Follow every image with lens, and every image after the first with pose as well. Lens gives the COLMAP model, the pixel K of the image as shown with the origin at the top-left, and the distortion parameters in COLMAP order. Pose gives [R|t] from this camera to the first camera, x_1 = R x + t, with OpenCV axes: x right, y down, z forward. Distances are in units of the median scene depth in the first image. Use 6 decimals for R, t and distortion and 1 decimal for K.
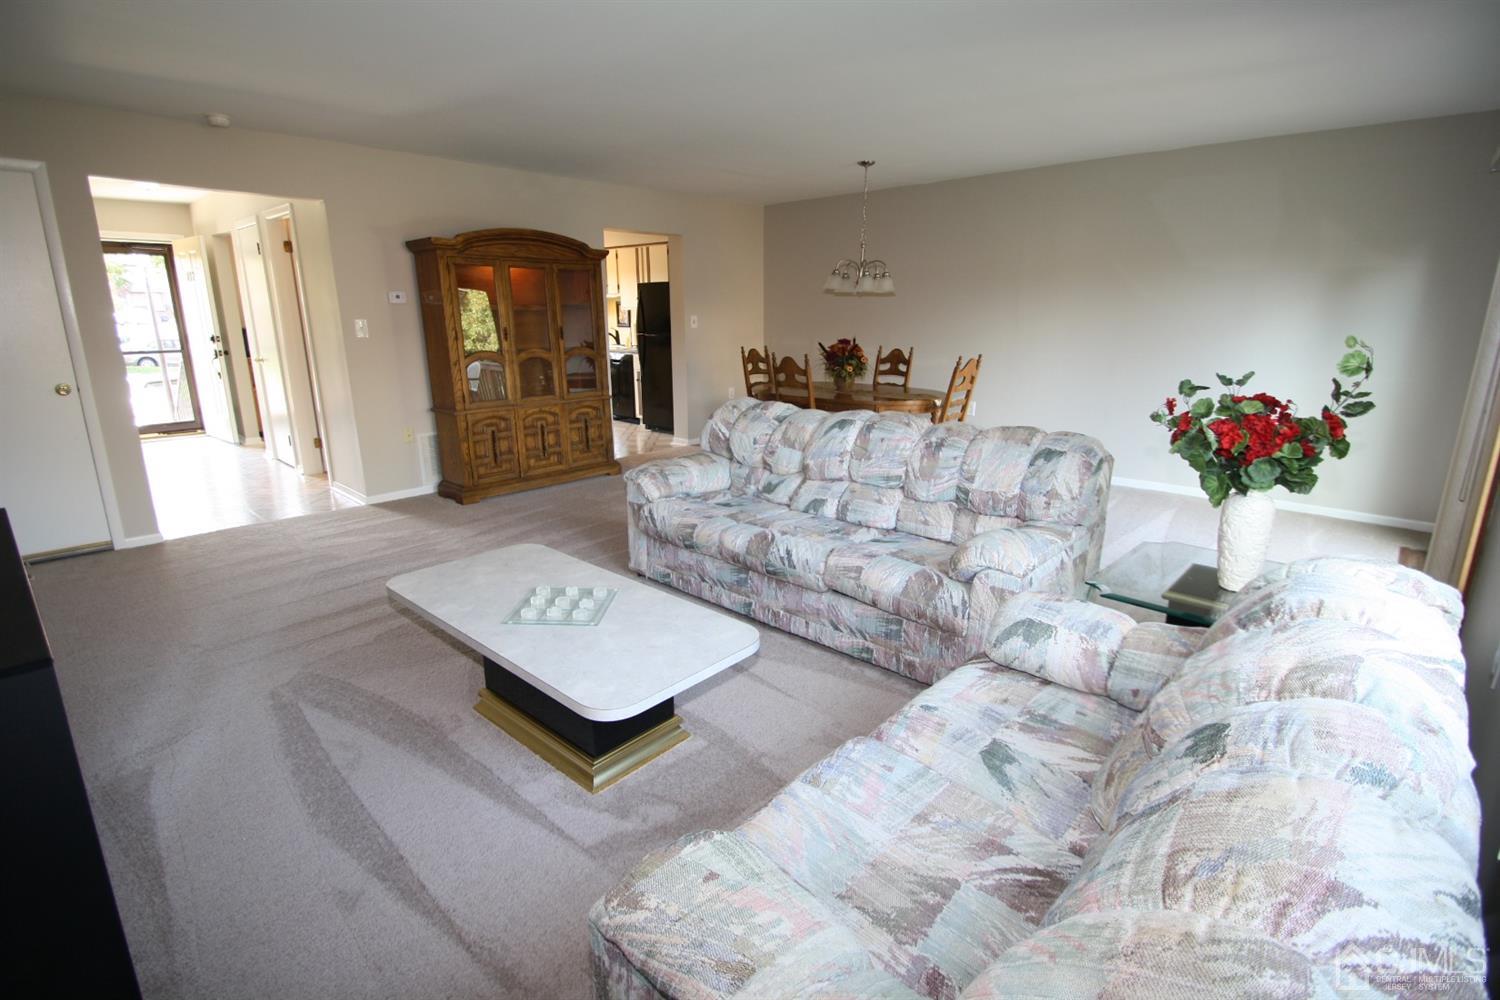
lens RADIAL K [[707.6, 0, 746.1], [0, 707.6, 498.3], [0, 0, 1]] dist [0.001985, -0.000154]
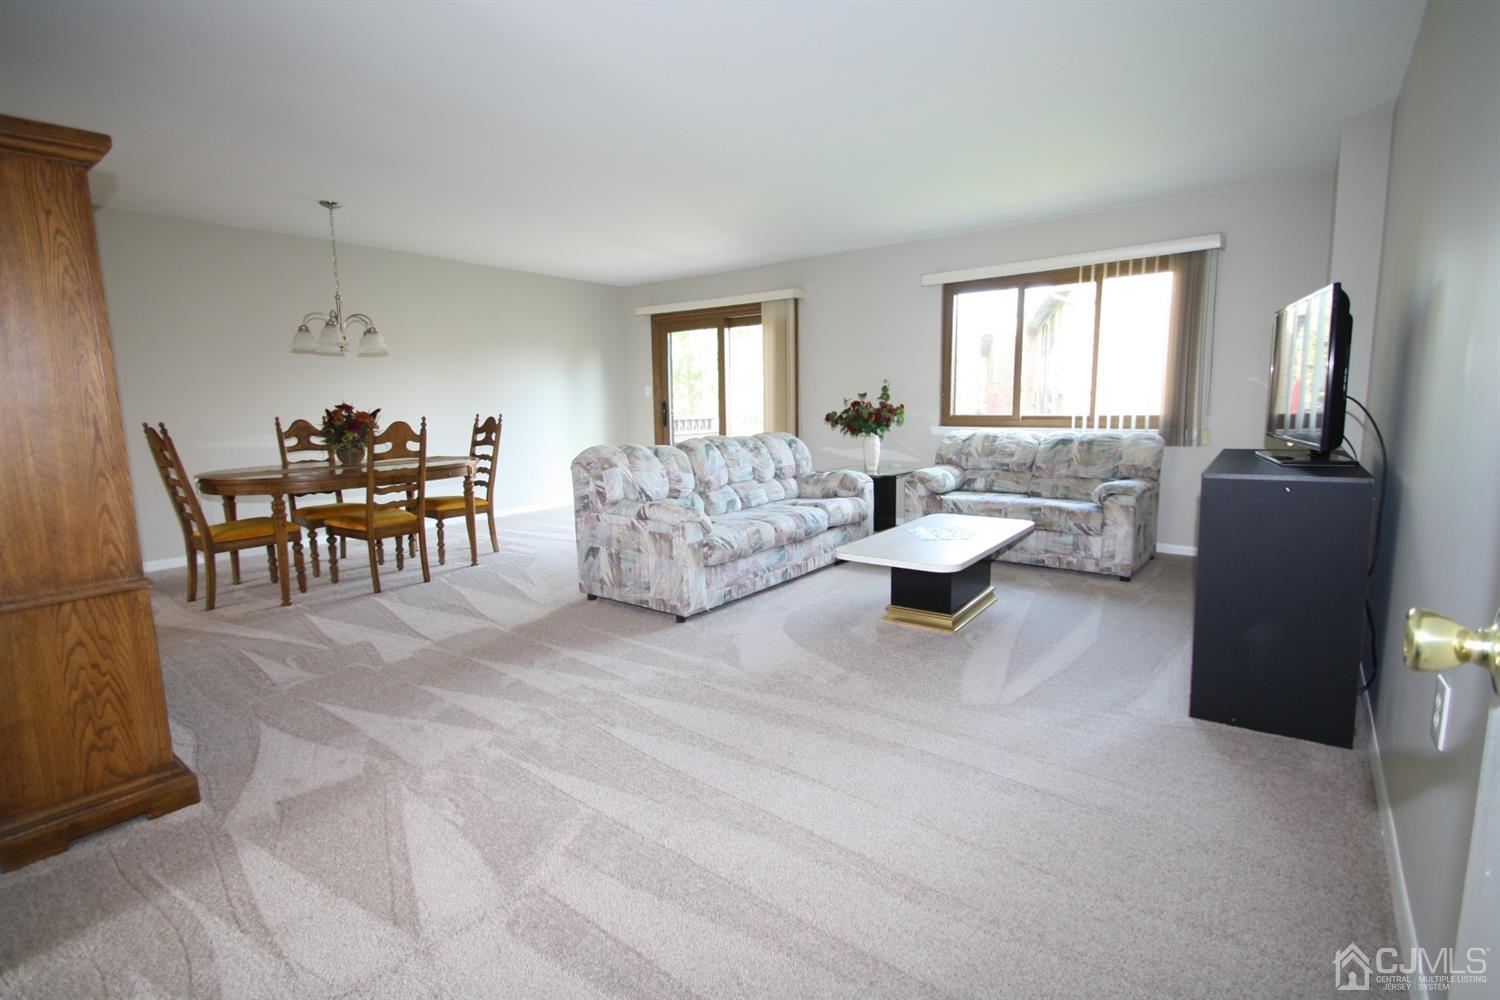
lens RADIAL K [[707.6, 0, 742.6], [0, 707.6, 496.4], [0, 0, 1]] dist [0.001985, -0.000154]
pose [[-0.097614, -0.129041, 0.986823, -1.130725], [0.265915, 0.952127, 0.150808, -0.186673], [-0.959041, 0.277133, -0.058627, 0.956294]]
